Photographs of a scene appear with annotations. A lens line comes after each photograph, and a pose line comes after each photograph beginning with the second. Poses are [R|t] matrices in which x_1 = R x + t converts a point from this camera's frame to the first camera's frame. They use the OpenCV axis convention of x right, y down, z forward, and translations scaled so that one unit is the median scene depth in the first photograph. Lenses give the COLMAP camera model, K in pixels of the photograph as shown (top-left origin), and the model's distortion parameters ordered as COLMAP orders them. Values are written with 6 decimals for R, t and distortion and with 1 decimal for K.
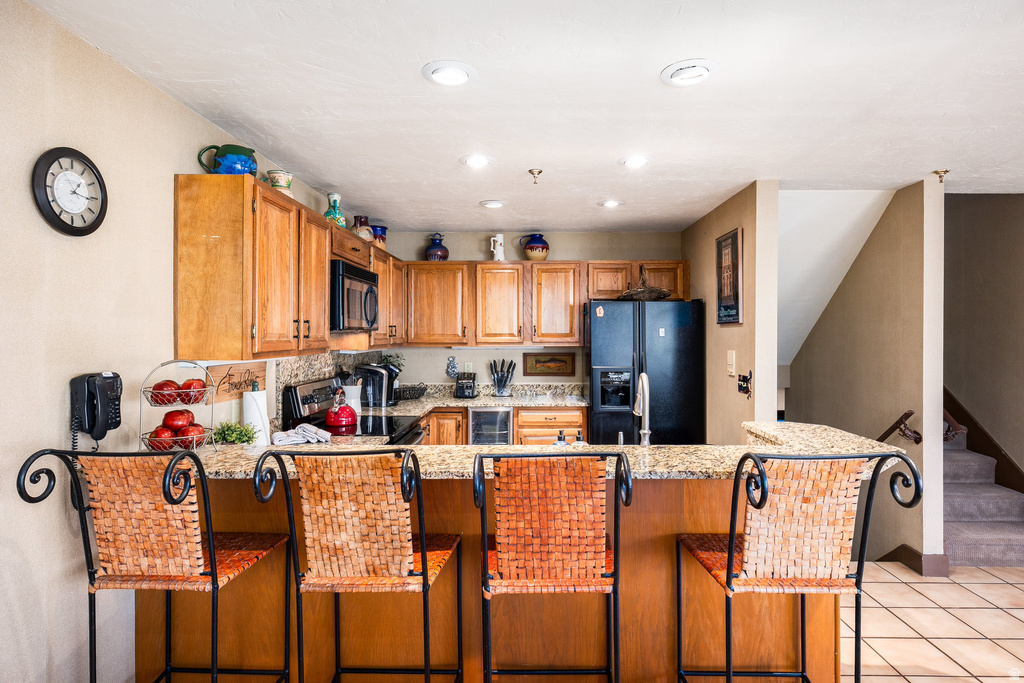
lens RADIAL K [[550.5, 0, 514.0], [0, 550.5, 338.6], [0, 0, 1]] dist [0.000172, 0.000327]
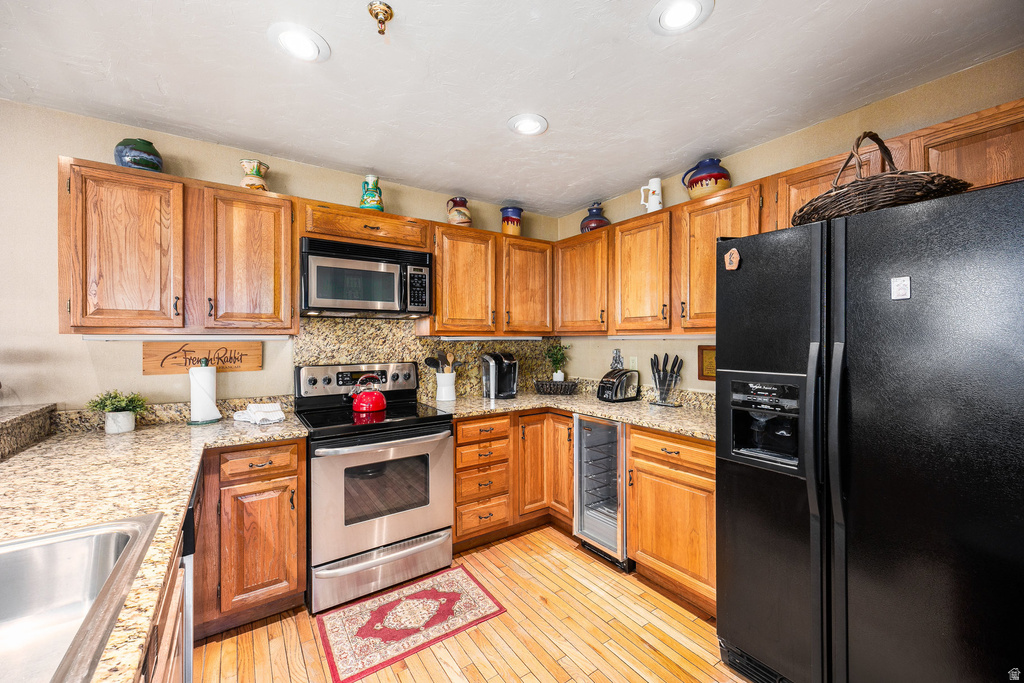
lens RADIAL K [[396.3, 0, 537.5], [0, 396.3, 340.8], [0, 0, 1]] dist [-0.001488, -0.000283]
pose [[0.602227, 0.002788, -0.798320, 0.296445], [-0.004386, 0.999990, 0.000184, 0.022157], [0.798313, 0.003391, 0.602233, 0.569093]]
